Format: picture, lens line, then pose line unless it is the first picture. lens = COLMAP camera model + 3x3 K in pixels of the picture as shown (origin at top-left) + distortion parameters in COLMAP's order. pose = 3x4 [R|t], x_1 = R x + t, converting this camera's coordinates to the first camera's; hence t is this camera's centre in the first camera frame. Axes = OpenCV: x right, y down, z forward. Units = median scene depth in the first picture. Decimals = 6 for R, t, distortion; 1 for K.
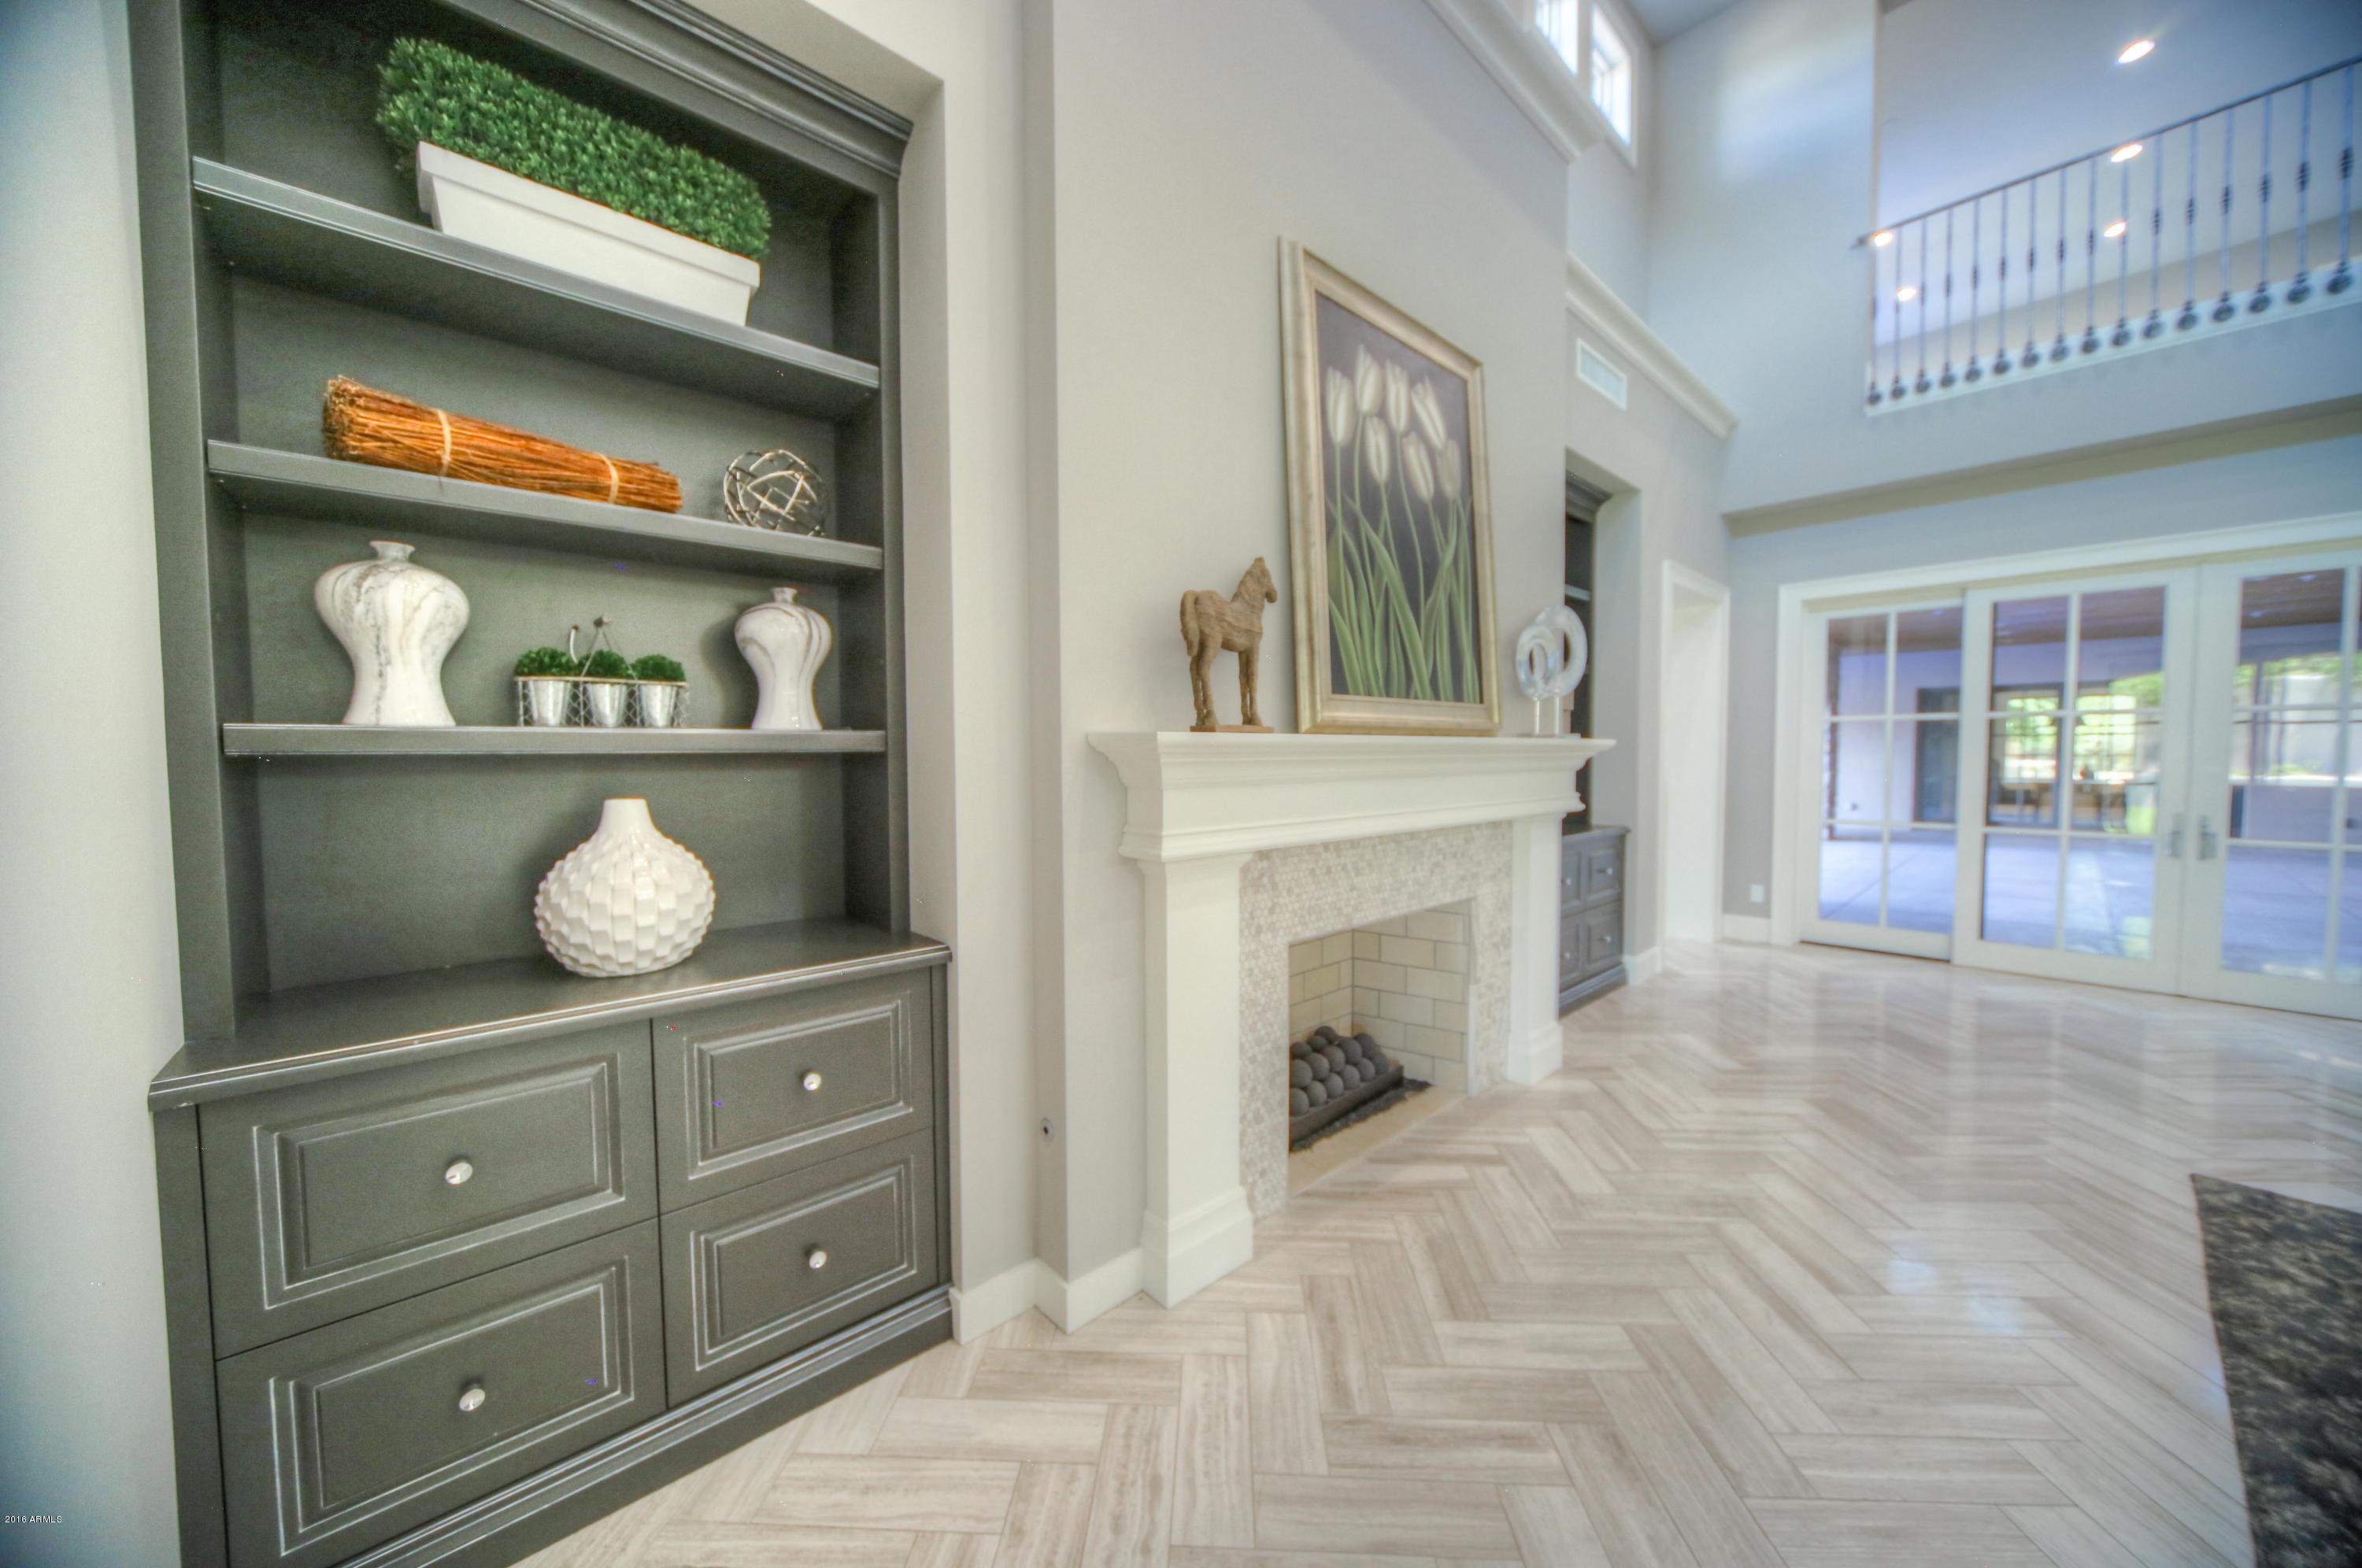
lens RADIAL K [[827.2, 0, 1190.6], [0, 827.2, 791.3], [0, 0, 1]] dist [-0.001618, -0.000164]
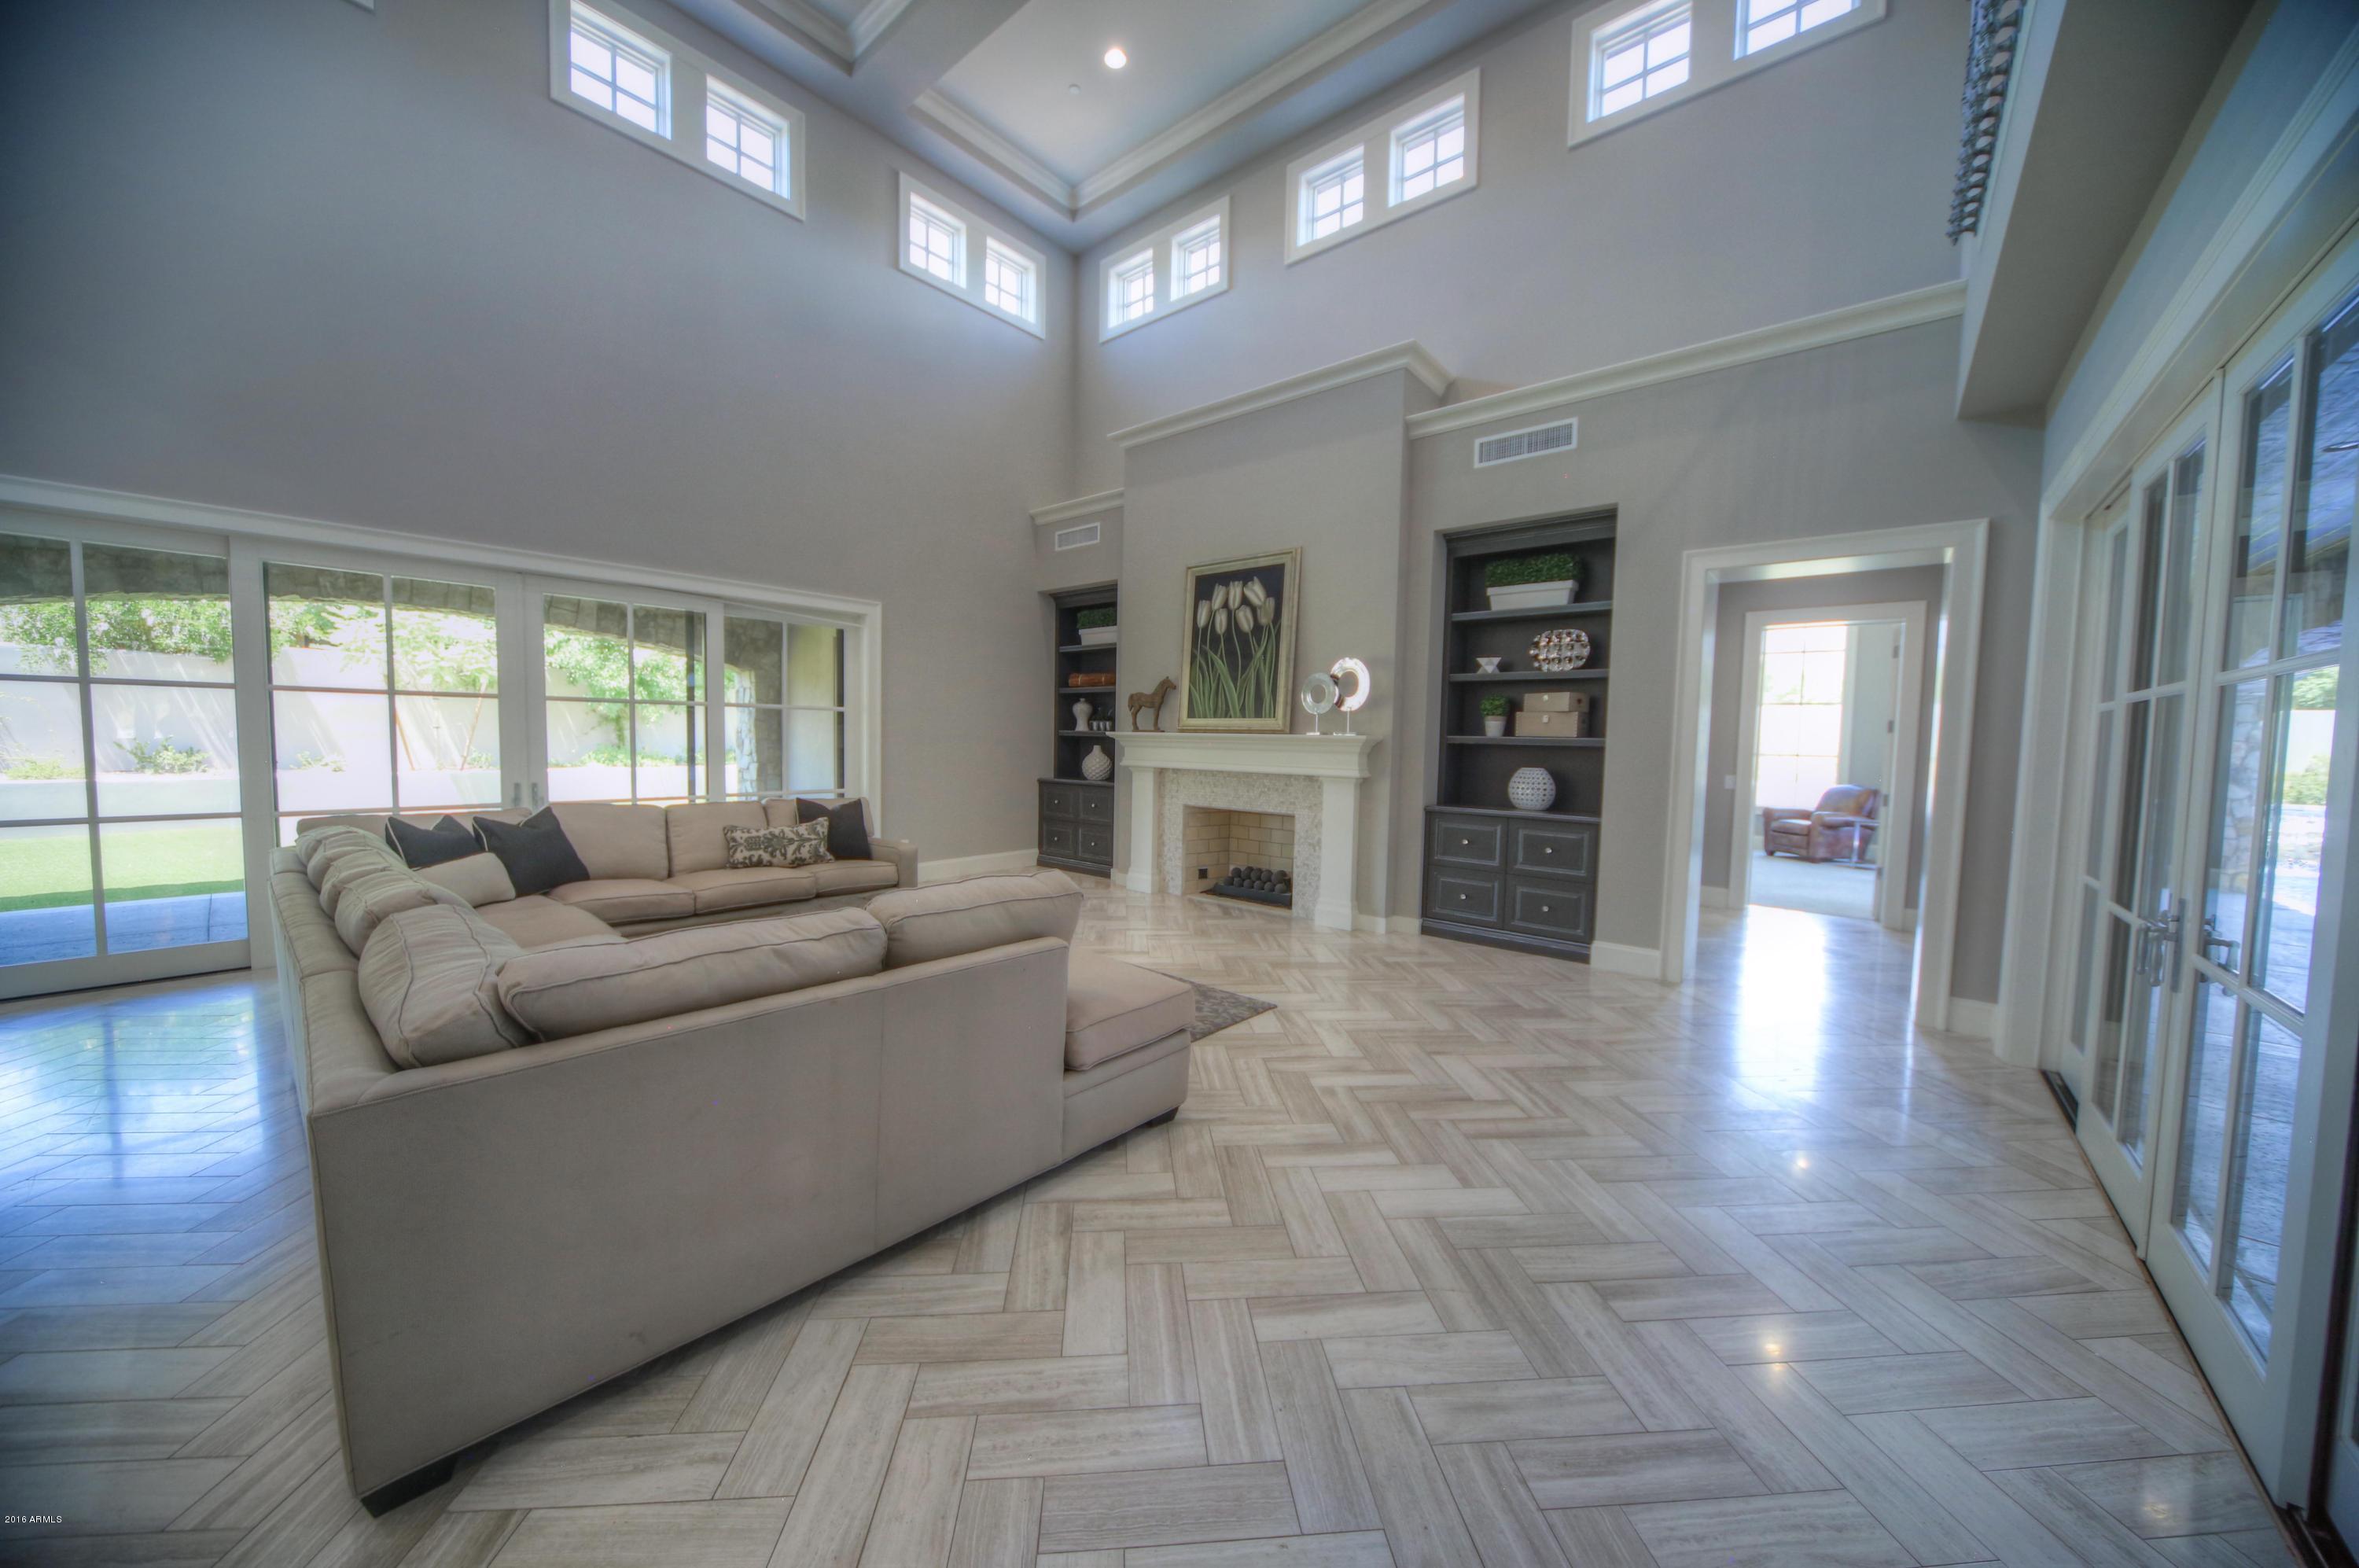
lens RADIAL K [[826.3, 0, 1189.1], [0, 826.3, 791.3], [0, 0, 1]] dist [-0.001618, -0.000164]
pose [[0.116303, 0.065562, -0.991048, 2.783785], [-0.068864, 0.995950, 0.057805, -0.027307], [0.990824, 0.061524, 0.120347, 0.622188]]
